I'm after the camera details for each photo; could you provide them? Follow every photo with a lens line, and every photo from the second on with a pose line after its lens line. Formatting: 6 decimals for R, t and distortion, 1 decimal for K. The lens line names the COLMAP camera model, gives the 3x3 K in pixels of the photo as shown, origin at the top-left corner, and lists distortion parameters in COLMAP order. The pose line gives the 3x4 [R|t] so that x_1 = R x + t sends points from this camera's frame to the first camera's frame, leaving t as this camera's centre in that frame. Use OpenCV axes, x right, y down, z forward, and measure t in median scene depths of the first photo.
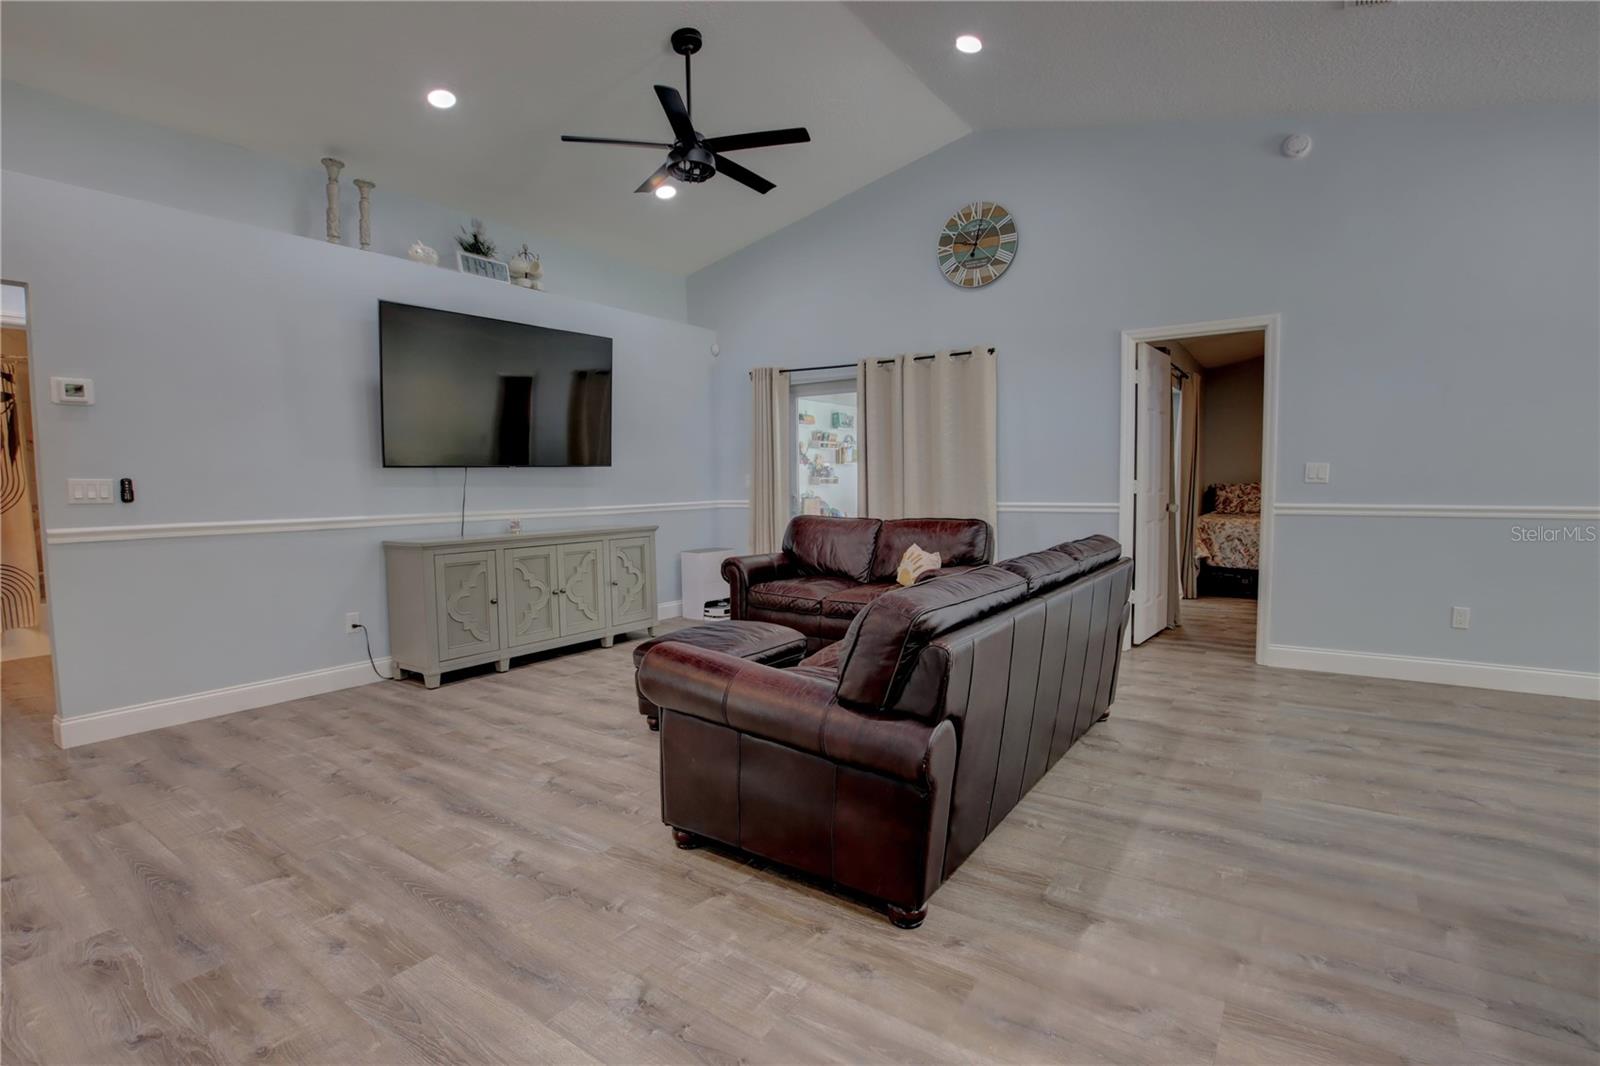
lens RADIAL K [[747.6, 0, 808.4], [0, 747.6, 534.3], [0, 0, 1]] dist [-0.030351, 0.001305]
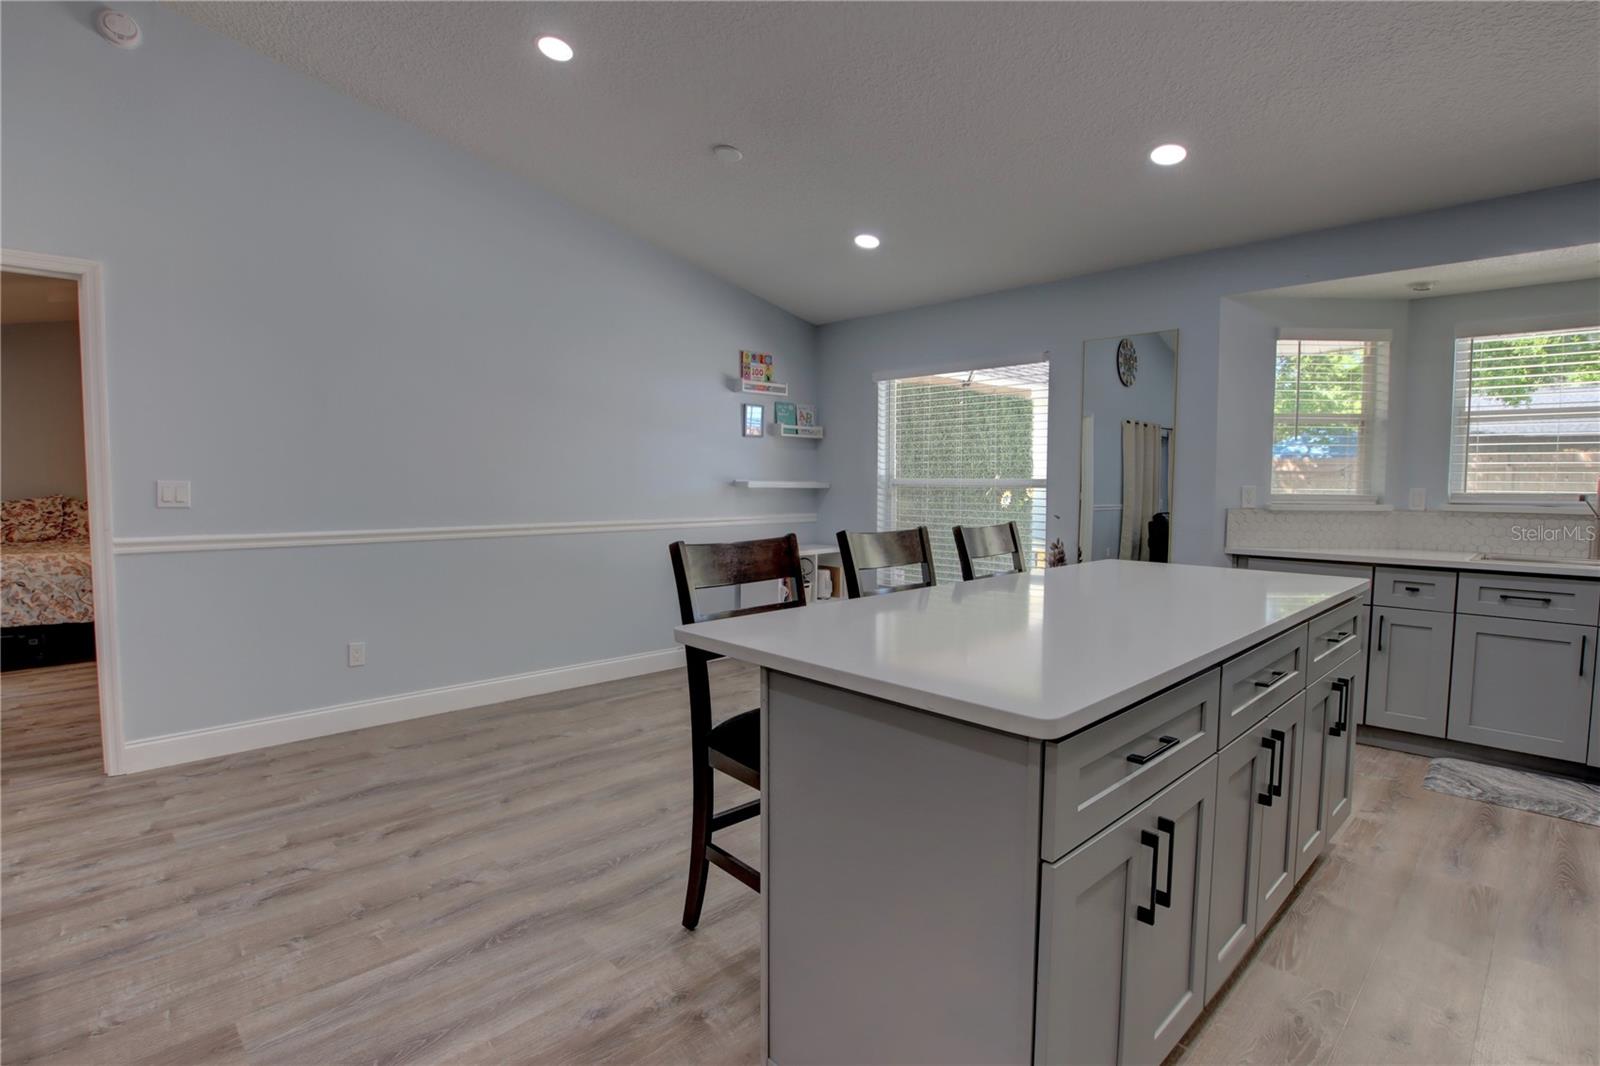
lens RADIAL K [[777.3, 0, 803.6], [0, 777.3, 533.5], [0, 0, 1]] dist [-0.030373, 0.001515]
pose [[0.194732, -0.051163, 0.979521, 0.083028], [0.063181, 0.997219, 0.039527, -0.041632], [-0.978819, 0.054190, 0.197423, 0.289928]]
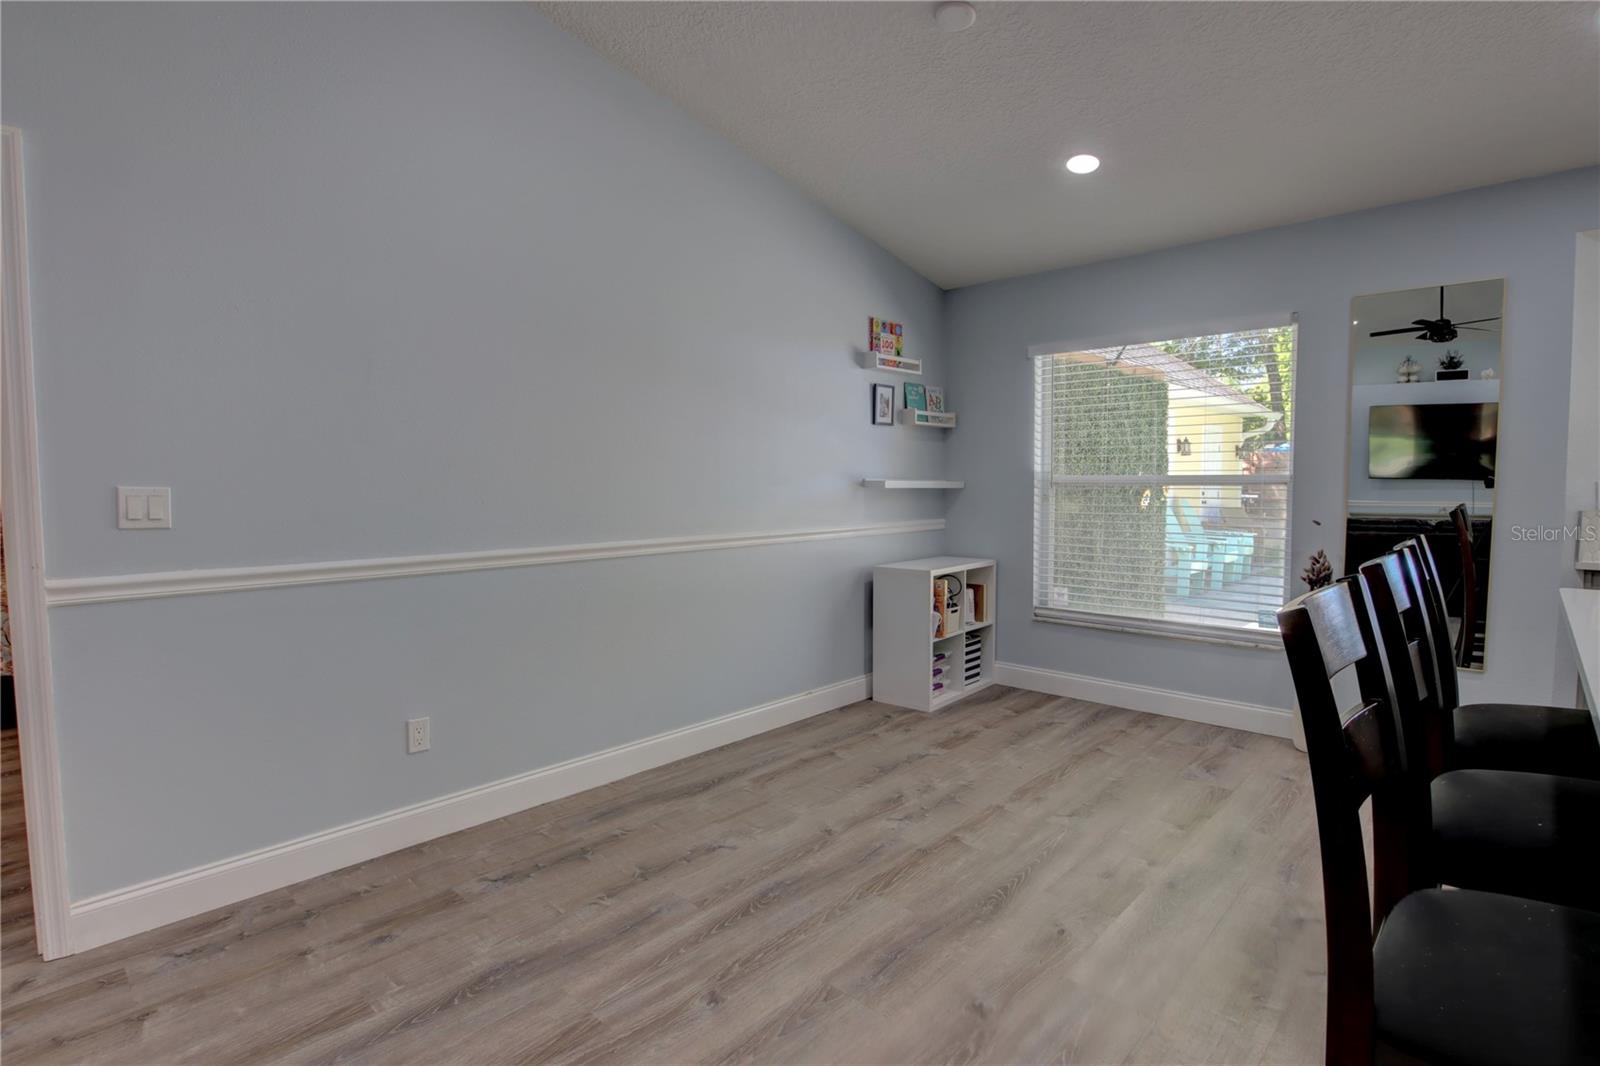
lens RADIAL K [[771.2, 0, 806.9], [0, 771.2, 532.5], [0, 0, 1]] dist [-0.029540, 0.001361]
pose [[0.154162, -0.053315, 0.986606, 0.341876], [0.073190, 0.996416, 0.042409, -0.068746], [-0.985331, 0.065672, 0.157511, 0.619369]]
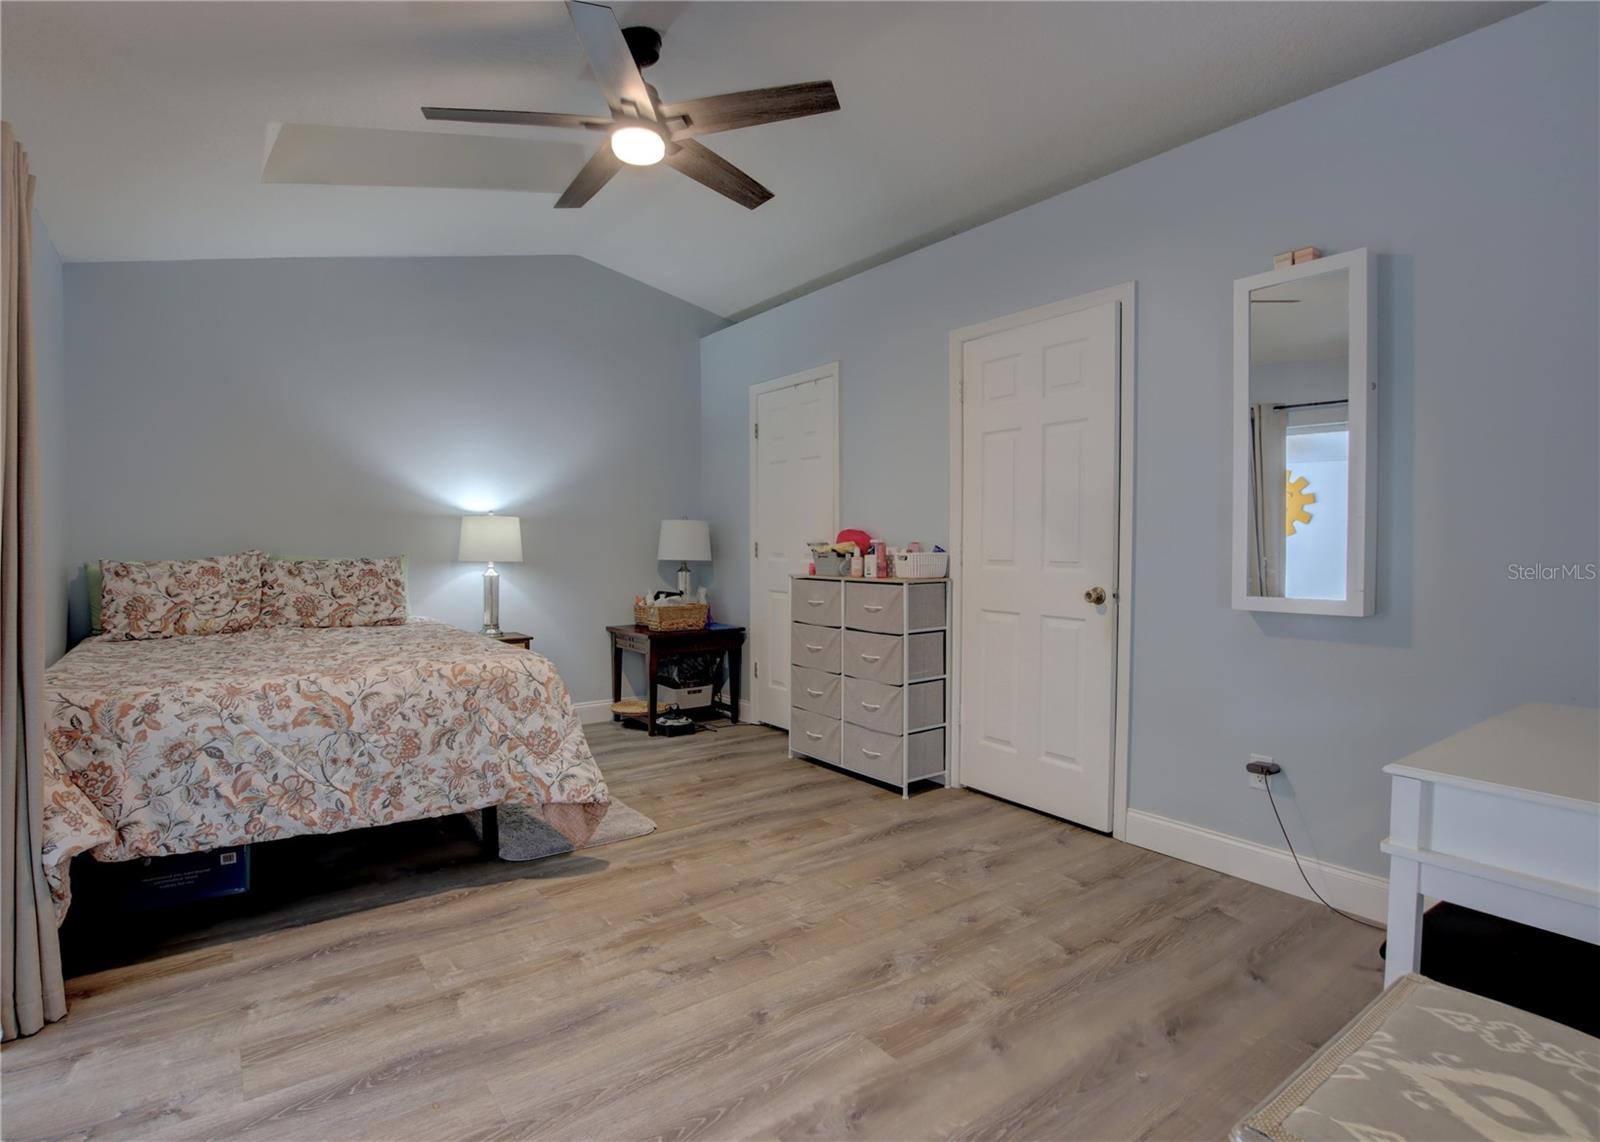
lens RADIAL K [[796.9, 0, 737.9], [0, 796.9, 568.0], [0, 0, 1]] dist [-0.023760, 0.000164]
pose [[0.363734, -0.021528, 0.931254, 0.702340], [0.064613, 0.997908, -0.002168, -0.102188], [-0.929259, 0.060960, 0.364364, 1.314859]]
